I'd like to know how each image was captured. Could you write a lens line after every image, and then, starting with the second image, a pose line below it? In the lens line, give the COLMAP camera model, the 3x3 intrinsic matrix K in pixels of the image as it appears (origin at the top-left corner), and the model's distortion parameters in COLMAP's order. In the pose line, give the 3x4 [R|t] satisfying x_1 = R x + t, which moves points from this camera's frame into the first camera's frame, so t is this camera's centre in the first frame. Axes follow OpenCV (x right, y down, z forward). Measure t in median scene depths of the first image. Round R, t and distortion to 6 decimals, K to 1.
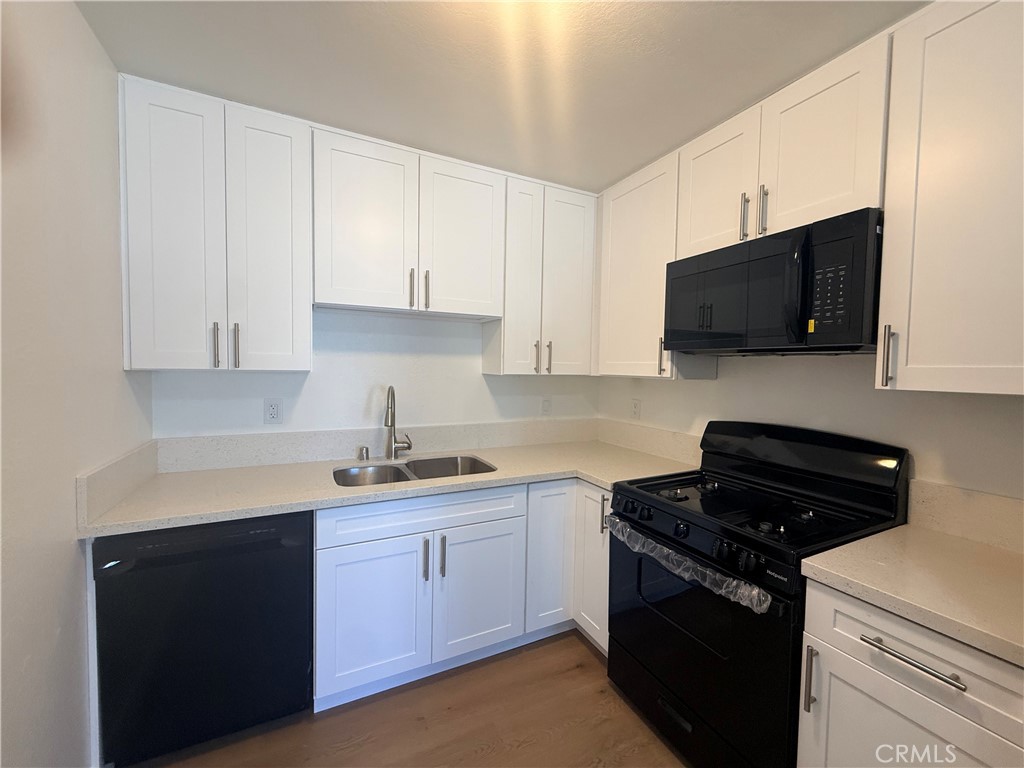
lens RADIAL K [[407.4, 0, 514.4], [0, 407.4, 386.9], [0, 0, 1]] dist [0.001230, 0.000165]
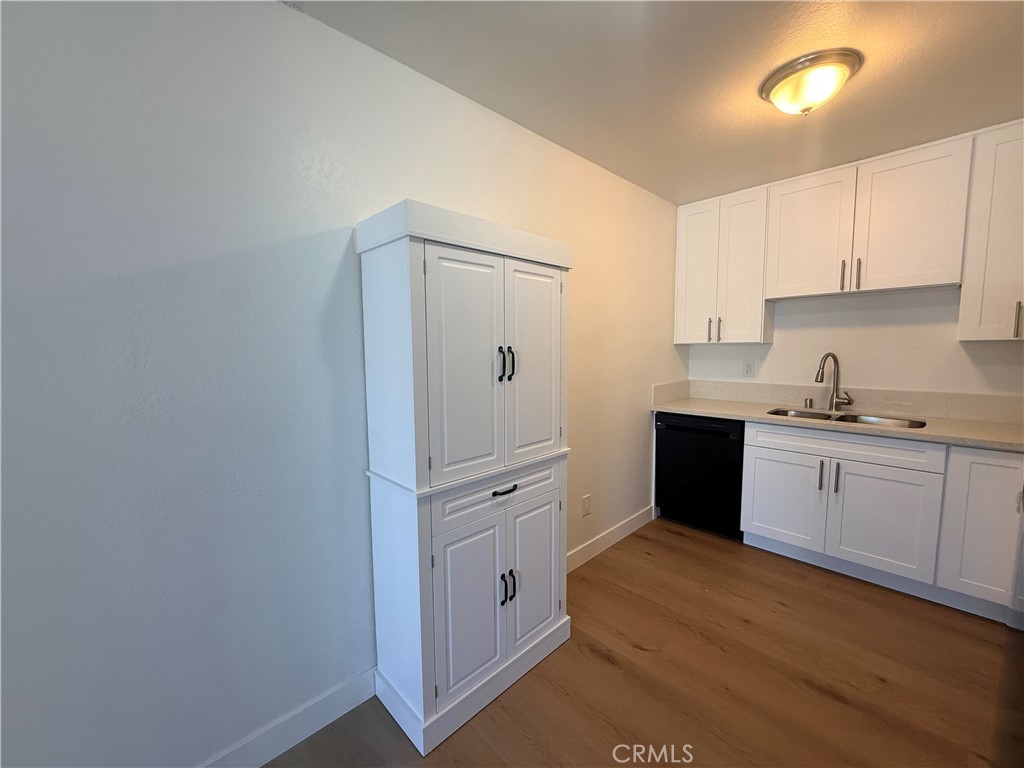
lens RADIAL K [[407.4, 0, 510.0], [0, 407.4, 385.4], [0, 0, 1]] dist [0.001230, 0.000165]
pose [[0.293636, 0.067739, -0.953514, 0.704123], [-0.025833, 0.997684, 0.062922, 0.050870], [0.955568, 0.006156, 0.294706, -0.387978]]
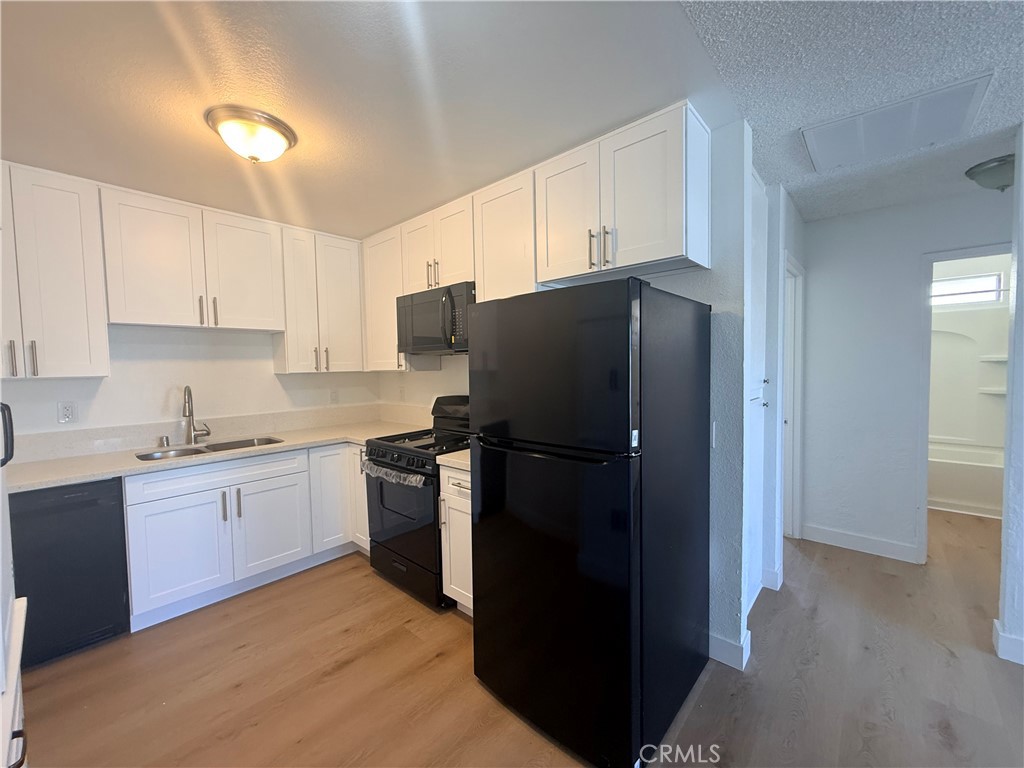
lens RADIAL K [[407.4, 0, 510.7], [0, 407.4, 385.8], [0, 0, 1]] dist [0.001230, 0.000165]
pose [[0.932351, -0.054528, 0.357420, 0.201962], [0.053901, 0.998477, 0.011725, 0.040571], [-0.357515, 0.008333, 0.933870, -0.603576]]
